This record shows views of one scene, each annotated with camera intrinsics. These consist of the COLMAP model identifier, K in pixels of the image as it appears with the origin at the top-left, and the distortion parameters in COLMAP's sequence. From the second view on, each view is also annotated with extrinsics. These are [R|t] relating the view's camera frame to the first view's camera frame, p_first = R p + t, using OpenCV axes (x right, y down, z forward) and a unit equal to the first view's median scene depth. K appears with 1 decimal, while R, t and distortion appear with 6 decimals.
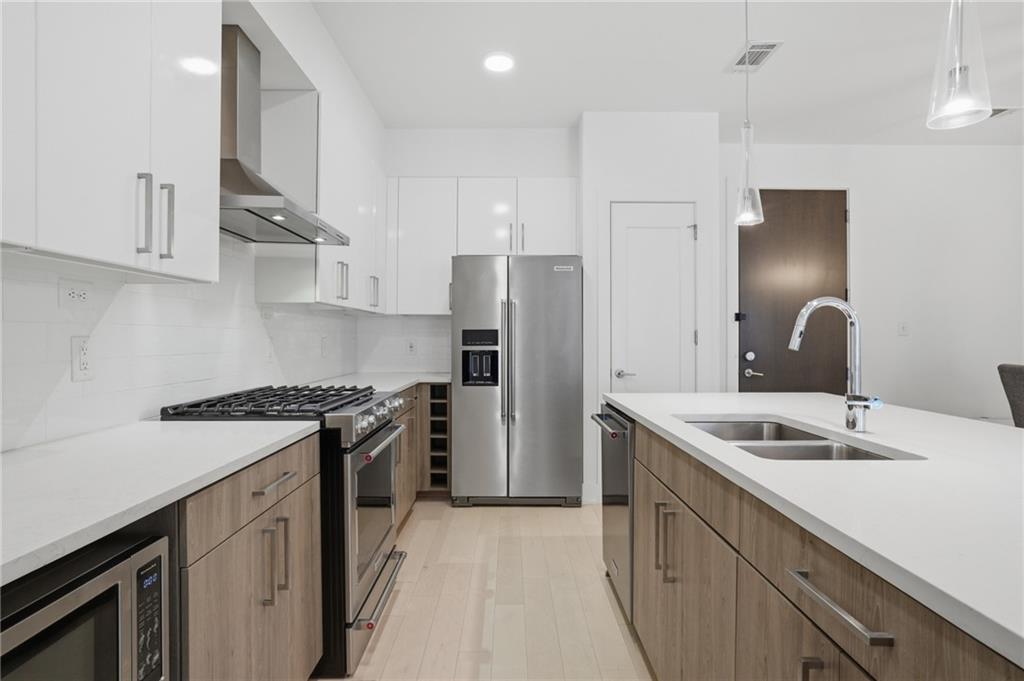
lens RADIAL K [[536.7, 0, 503.8], [0, 536.7, 333.5], [0, 0, 1]] dist [-0.004992, 0.003319]
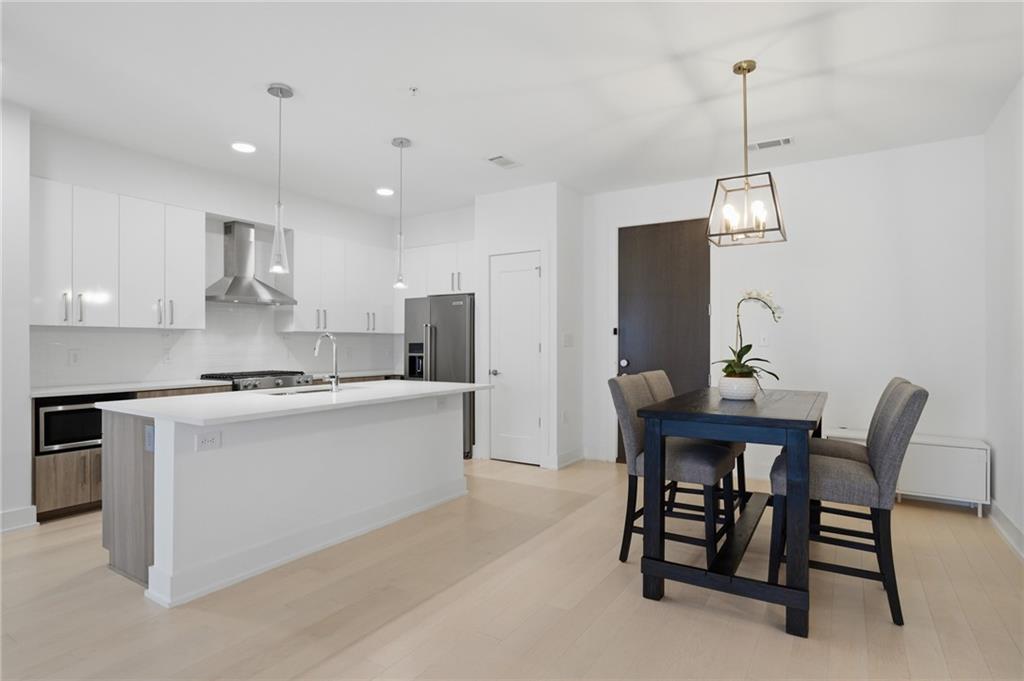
lens RADIAL K [[536.7, 0, 501.5], [0, 536.7, 345.0], [0, 0, 1]] dist [-0.004992, 0.003319]
pose [[0.839012, 0.000547, -0.544112, 1.475081], [0.005248, 0.999945, 0.009098, -0.020316], [0.544087, -0.010489, 0.838963, -0.315198]]
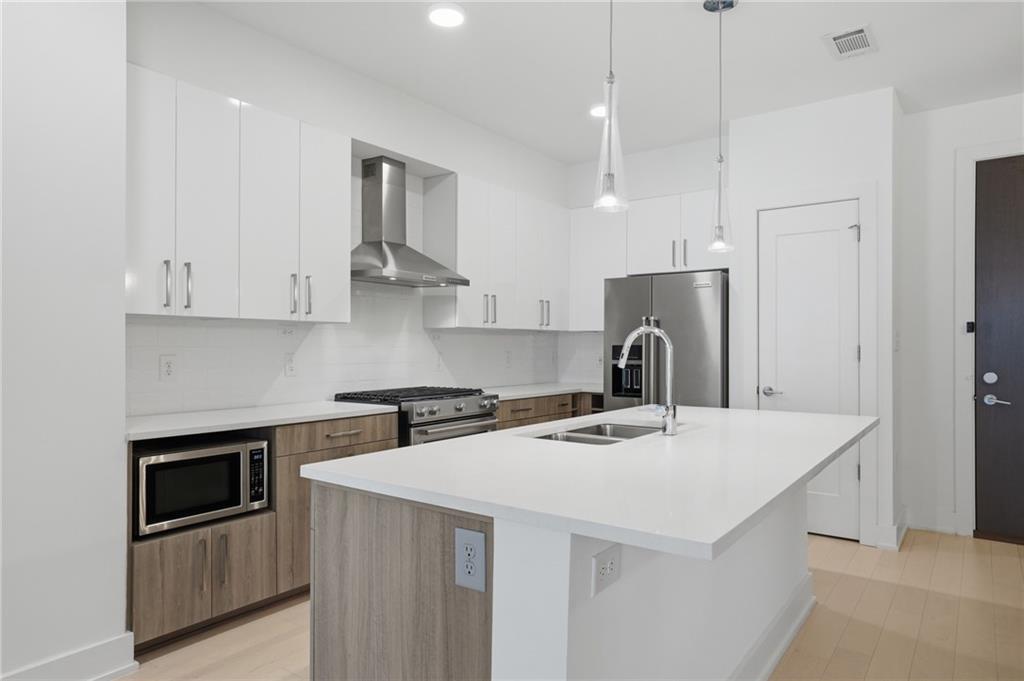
lens RADIAL K [[639.0, 0, 510.8], [0, 639.0, 343.0], [0, 0, 1]] dist [-0.003011, 0.011194]
pose [[0.808611, -0.001695, -0.588341, 0.730678], [0.003433, 0.999992, 0.001838, -0.020120], [0.588334, -0.003505, 0.808611, -0.244922]]
